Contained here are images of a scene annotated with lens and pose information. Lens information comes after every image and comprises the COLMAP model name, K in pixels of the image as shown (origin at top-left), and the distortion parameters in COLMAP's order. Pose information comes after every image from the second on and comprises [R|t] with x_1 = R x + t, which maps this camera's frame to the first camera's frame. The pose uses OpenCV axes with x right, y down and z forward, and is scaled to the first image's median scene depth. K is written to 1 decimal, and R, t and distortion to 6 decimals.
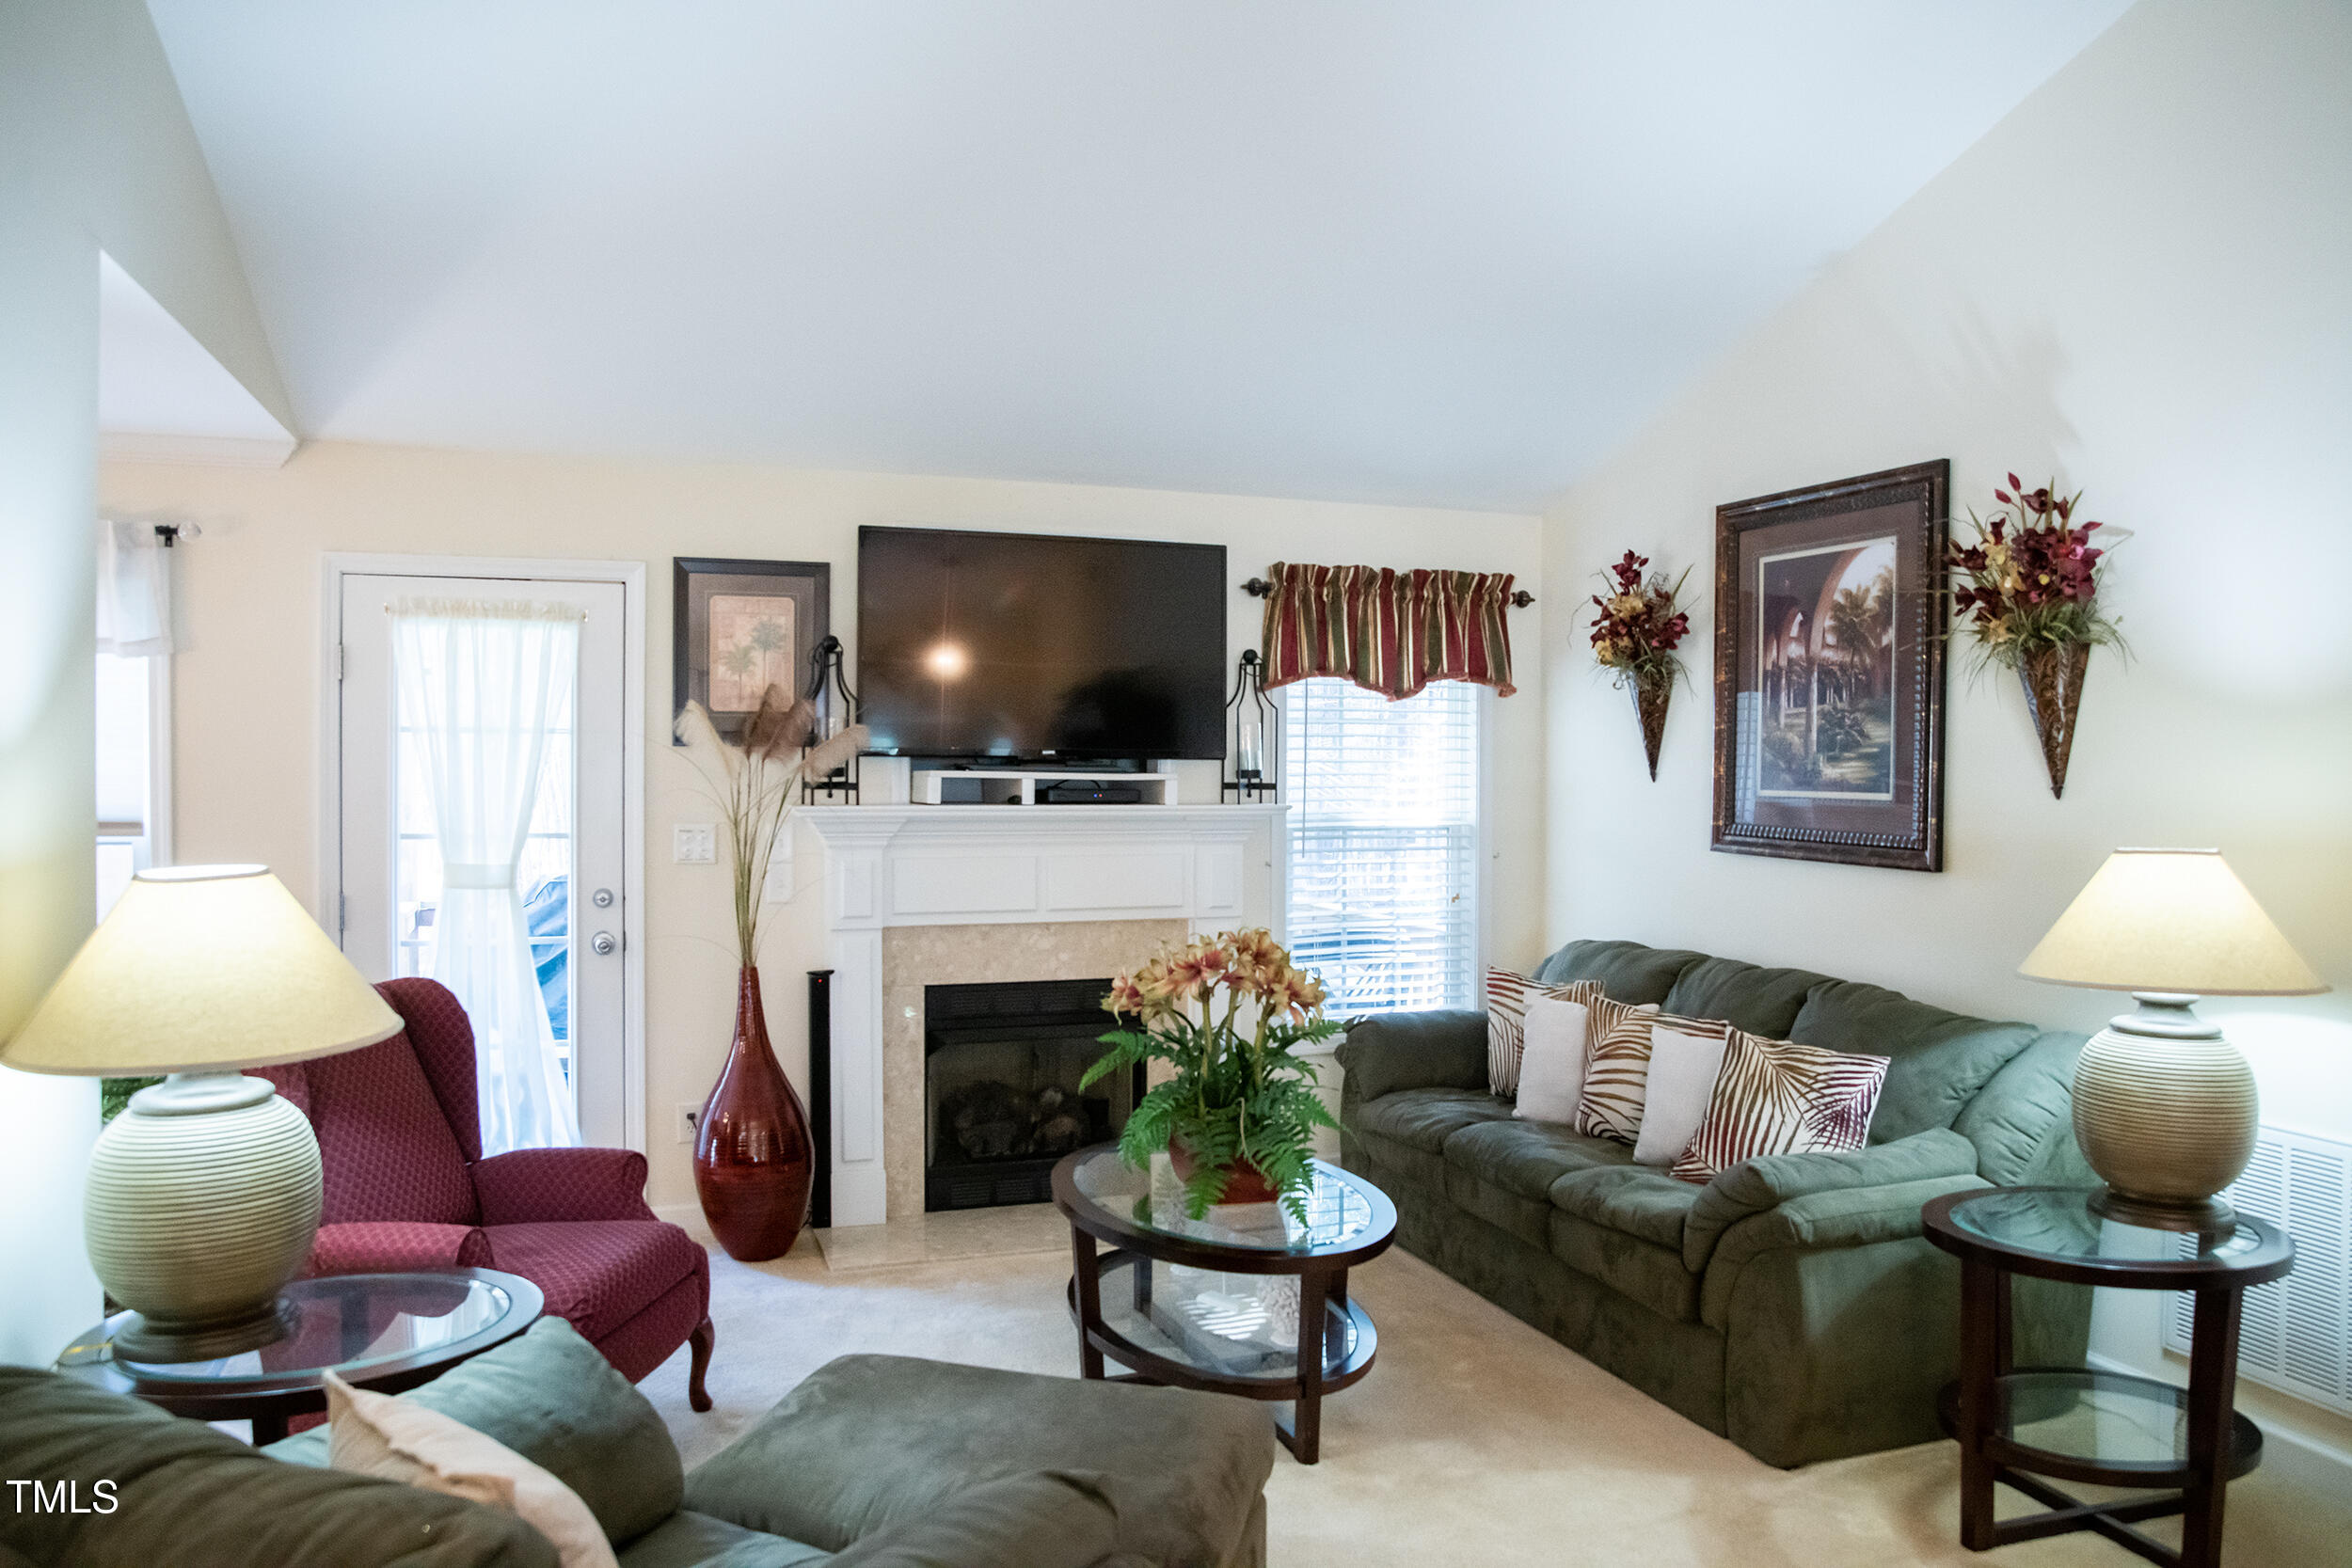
lens RADIAL K [[1635.8, 0, 1132.4], [0, 1635.8, 786.6], [0, 0, 1]] dist [-0.092102, 0.060840]
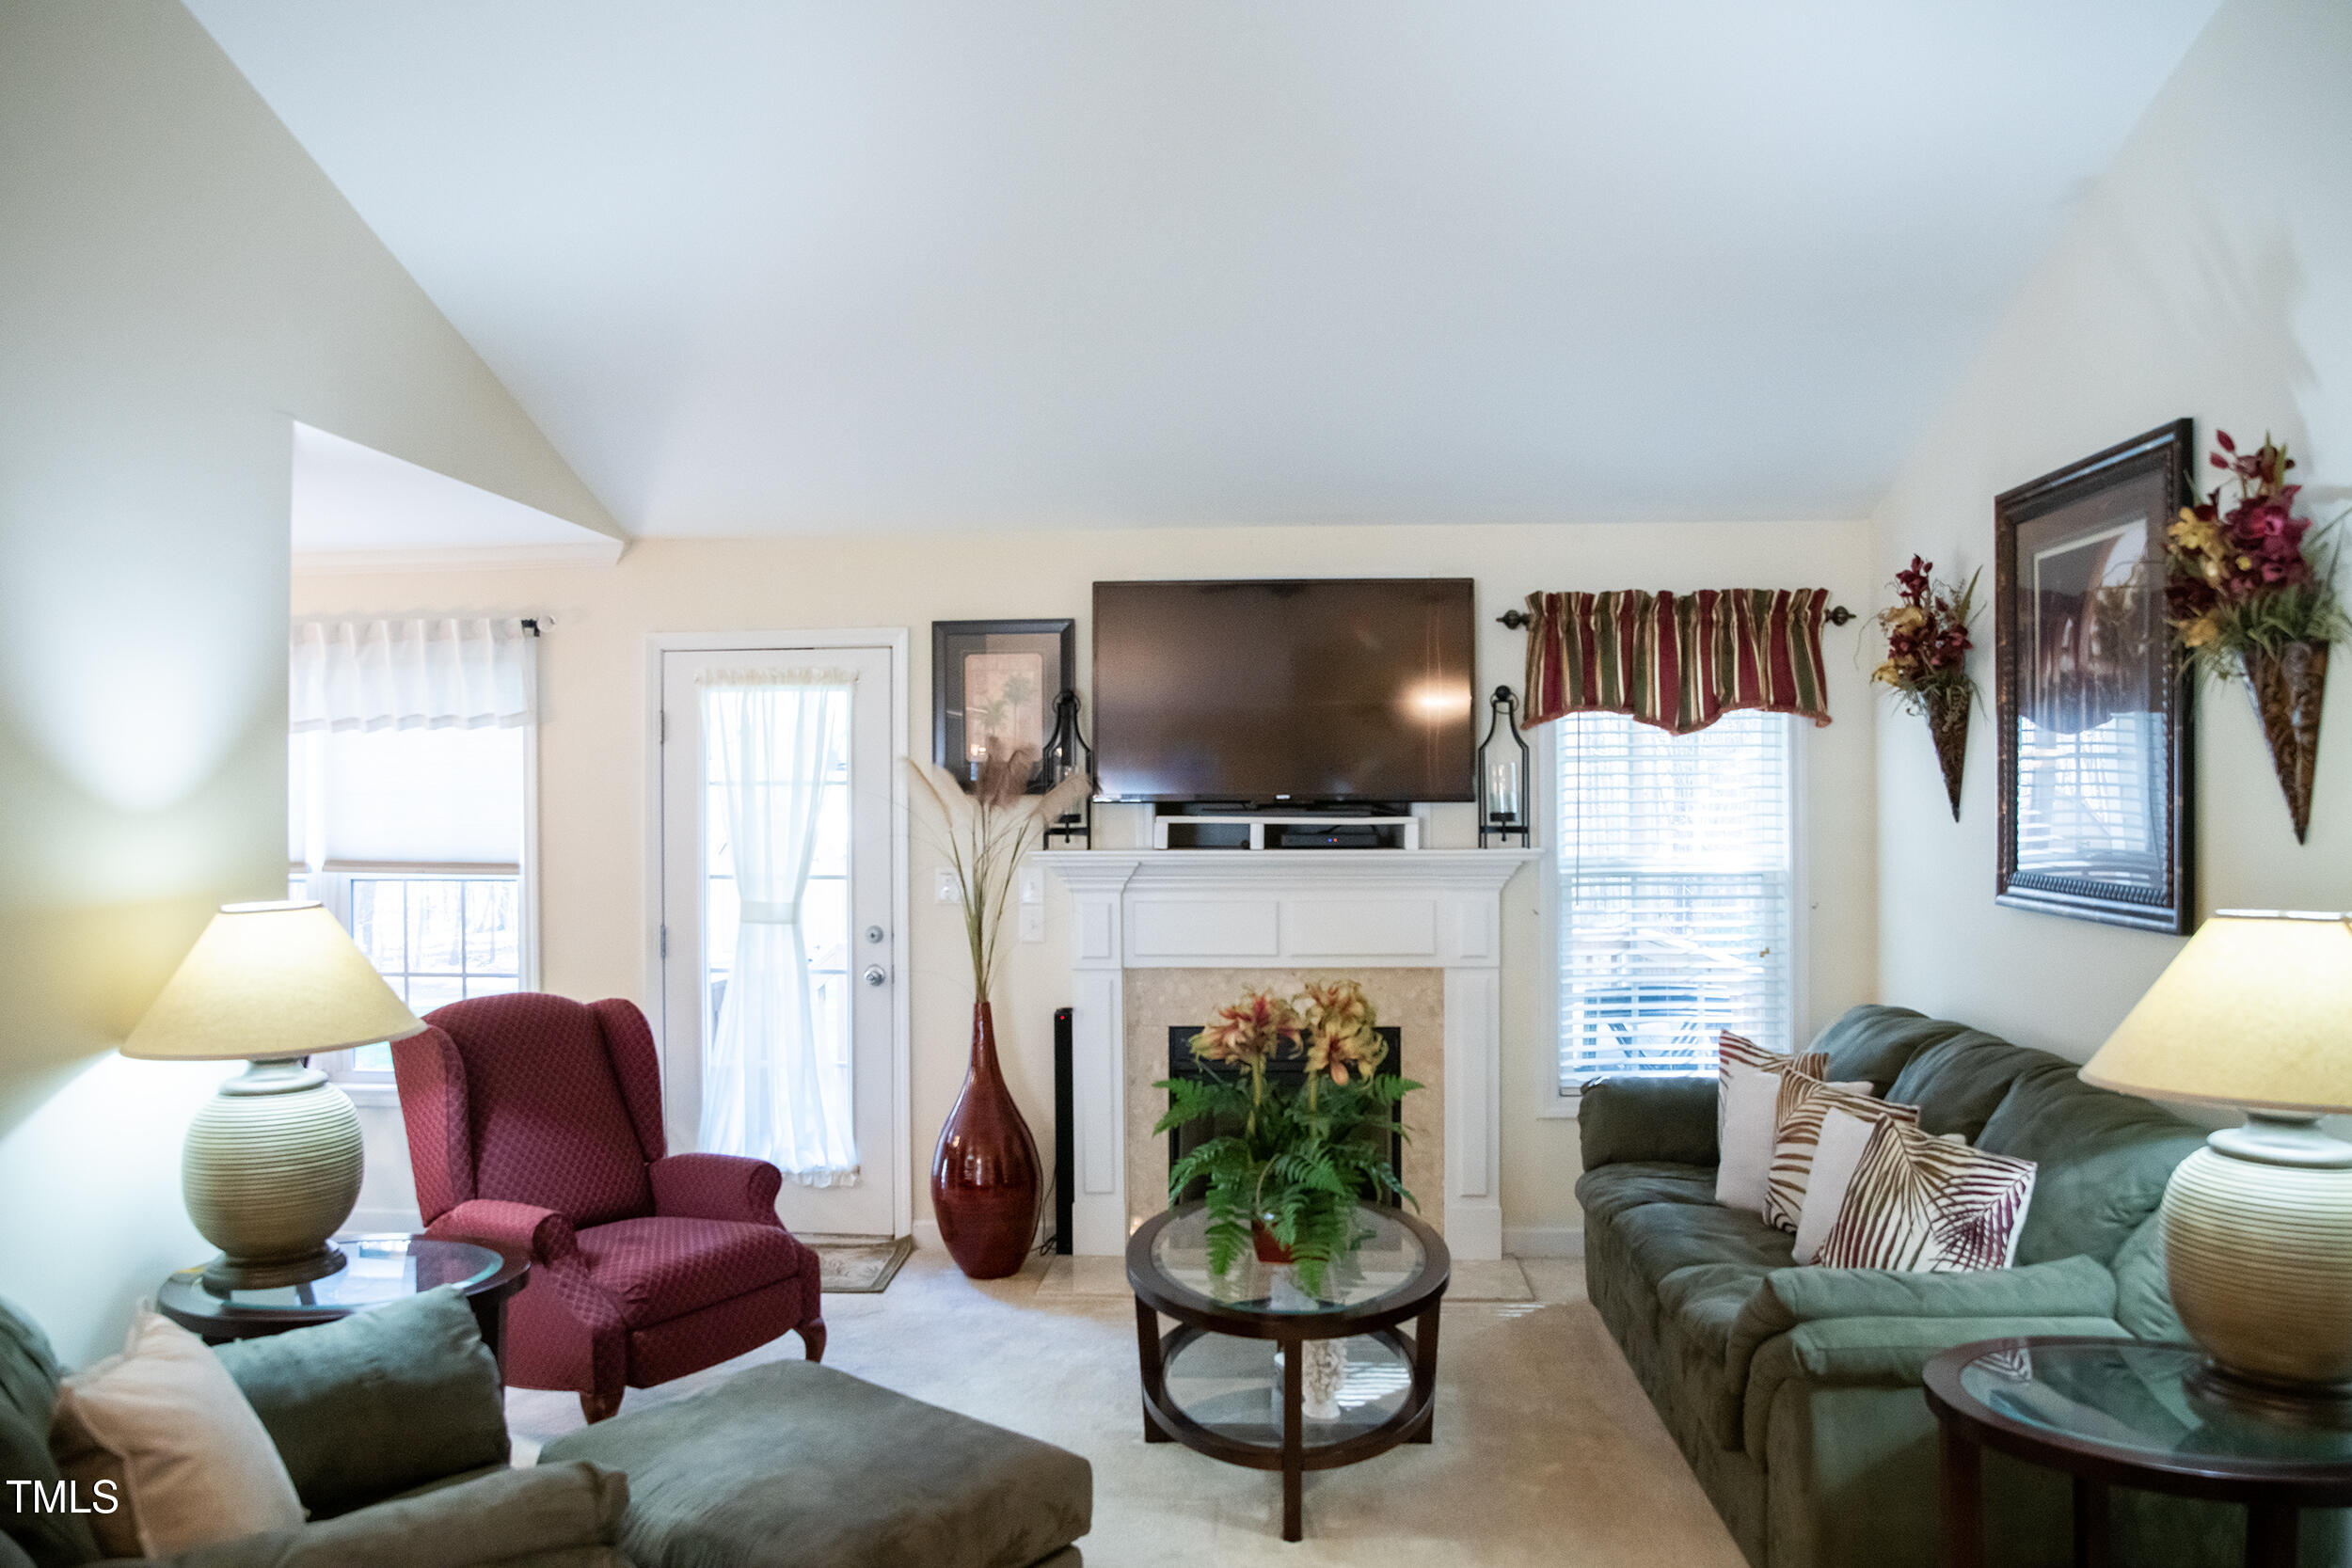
lens RADIAL K [[1635.8, 0, 1132.4], [0, 1635.8, 786.6], [0, 0, 1]] dist [-0.092102, 0.060840]
pose [[0.915943, -0.014435, -0.401049, 0.273219], [0.004730, 0.999672, -0.025179, -0.002567], [0.401281, 0.021166, 0.915710, 0.052913]]
